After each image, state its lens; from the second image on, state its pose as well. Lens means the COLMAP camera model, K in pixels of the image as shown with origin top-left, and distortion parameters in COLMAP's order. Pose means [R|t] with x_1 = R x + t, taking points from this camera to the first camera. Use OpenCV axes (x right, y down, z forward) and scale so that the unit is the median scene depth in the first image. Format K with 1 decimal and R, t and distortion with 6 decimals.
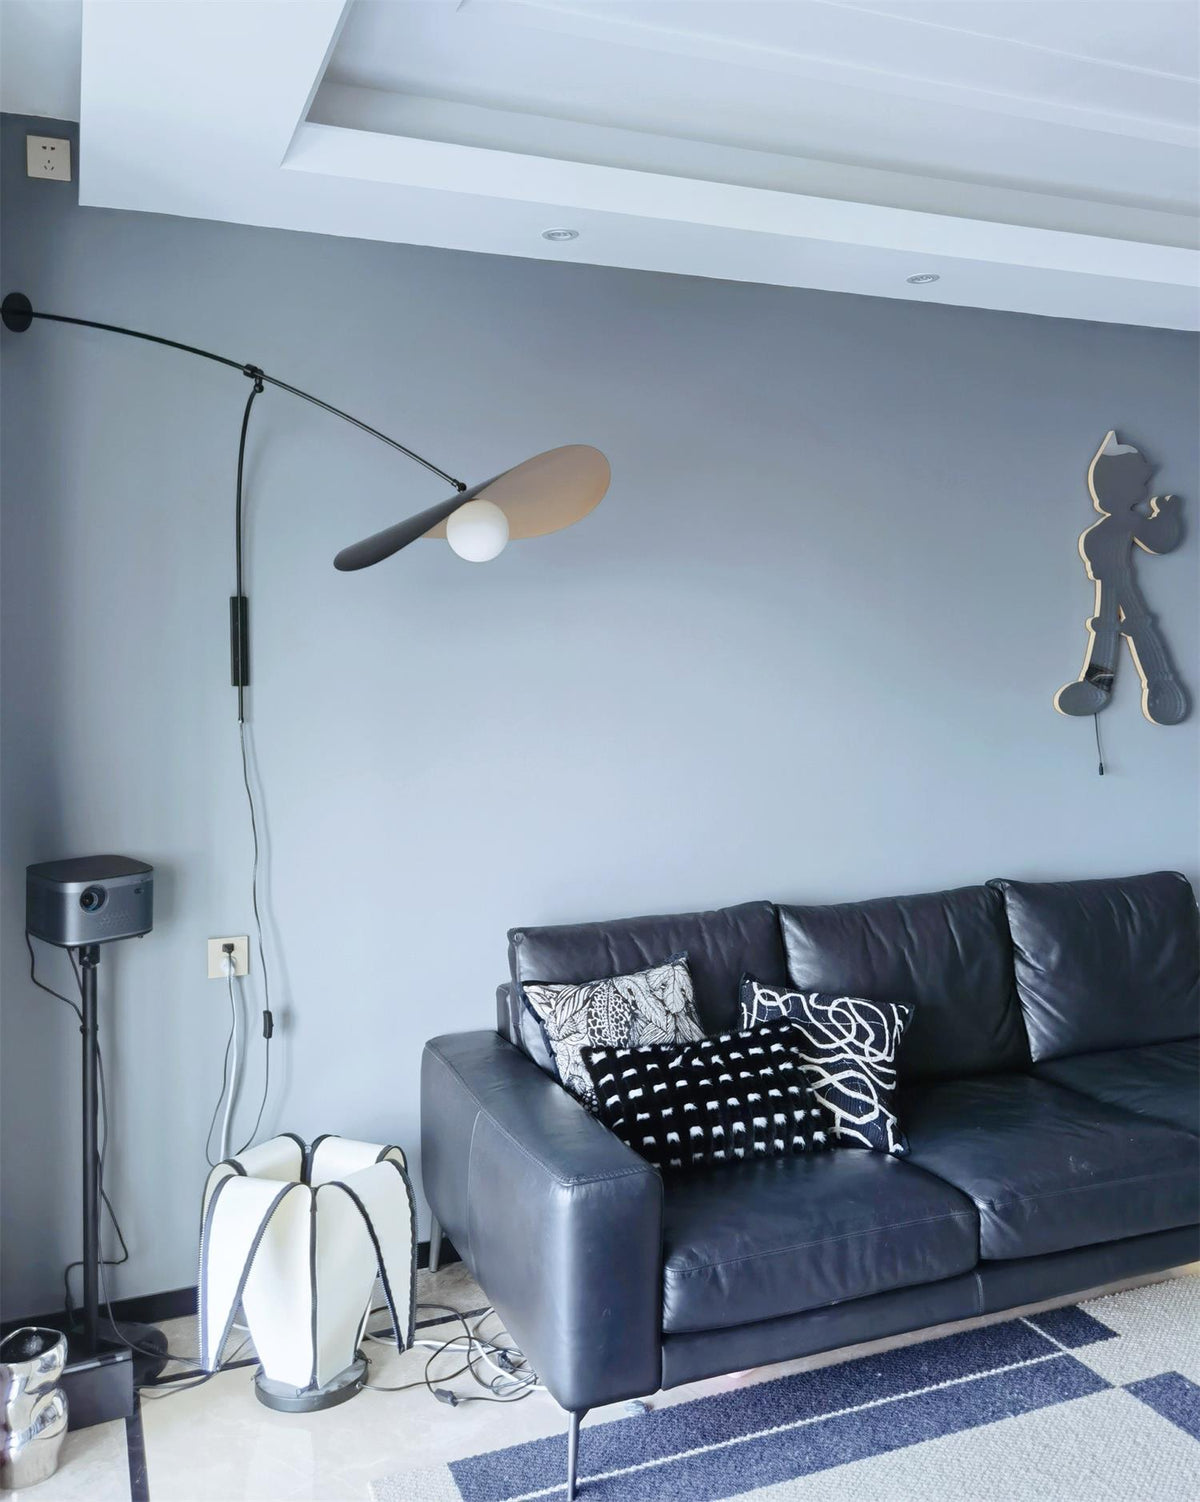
lens RADIAL K [[977.9, 0, 600.0], [0, 977.9, 751.0], [0, 0, 1]] dist [-0.005209, 0.002260]
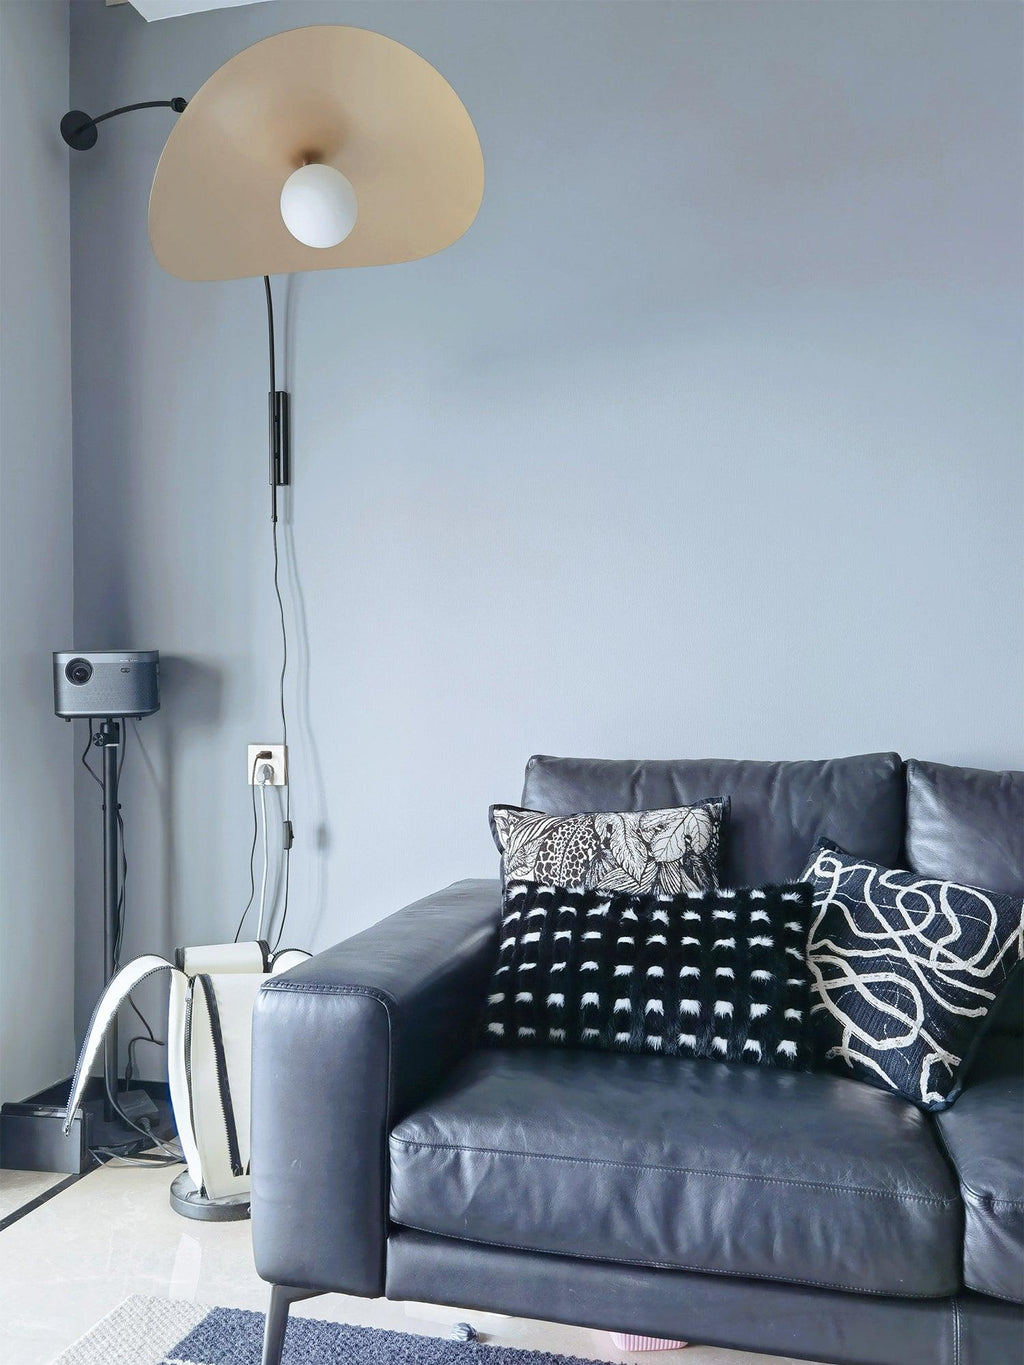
lens RADIAL K [[995.6, 0, 512.0], [0, 995.6, 682.5], [0, 0, 1]] dist [-0.003962, -0.006847]
pose [[0.867194, 0.023562, -0.497412, 0.367013], [-0.026633, 0.999645, 0.000919, 0.138103], [0.497257, 0.012450, 0.867514, 0.289689]]
